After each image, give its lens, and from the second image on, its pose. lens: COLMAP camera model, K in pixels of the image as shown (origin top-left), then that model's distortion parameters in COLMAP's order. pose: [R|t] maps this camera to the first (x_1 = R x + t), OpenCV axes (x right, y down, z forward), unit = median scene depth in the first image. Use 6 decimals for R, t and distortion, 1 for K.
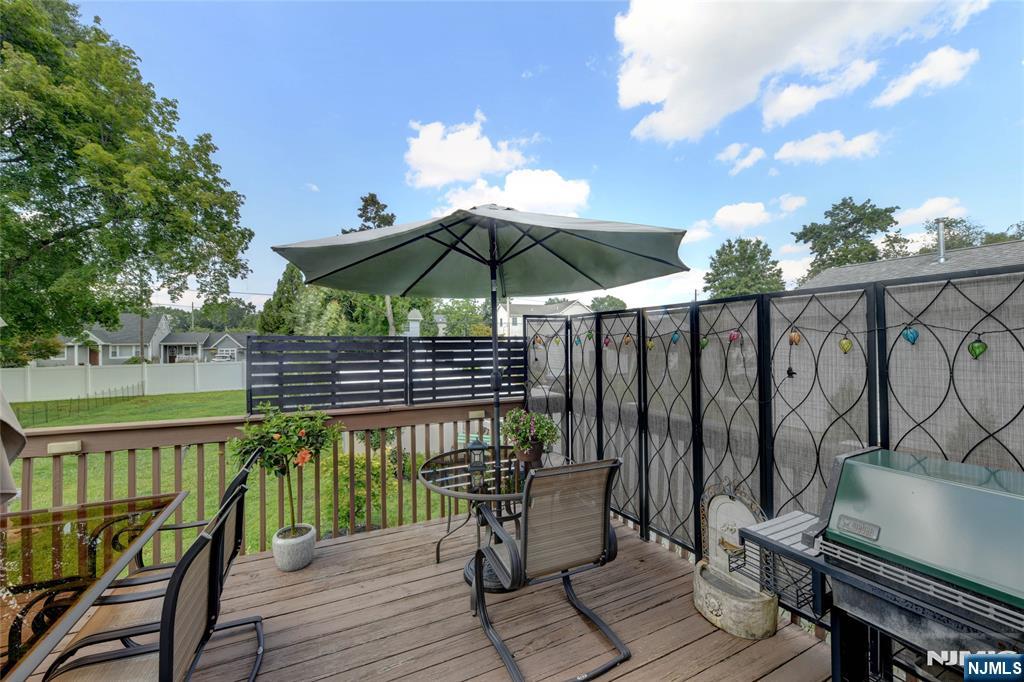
lens RADIAL K [[405.7, 0, 510.4], [0, 405.7, 338.2], [0, 0, 1]] dist [-0.007573, -0.001092]
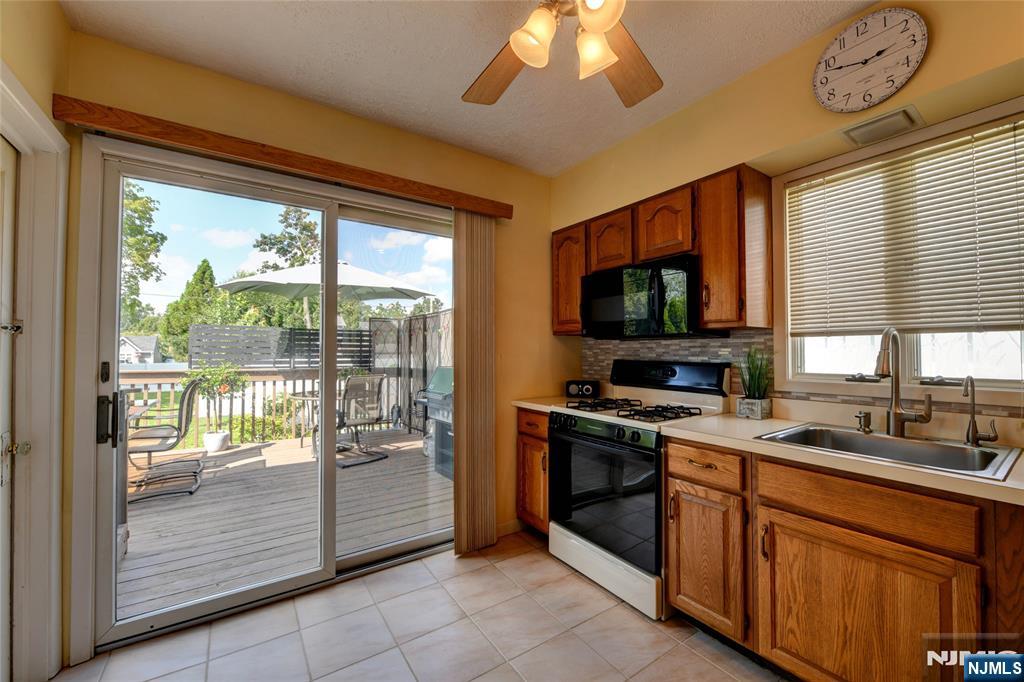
lens RADIAL K [[405.7, 0, 515.2], [0, 405.7, 340.2], [0, 0, 1]] dist [-0.007573, -0.001092]
pose [[0.985258, 0.019757, 0.169931, 0.074537], [-0.015836, 0.999577, -0.024400, 0.014371], [-0.170341, 0.021350, 0.985154, -0.163156]]
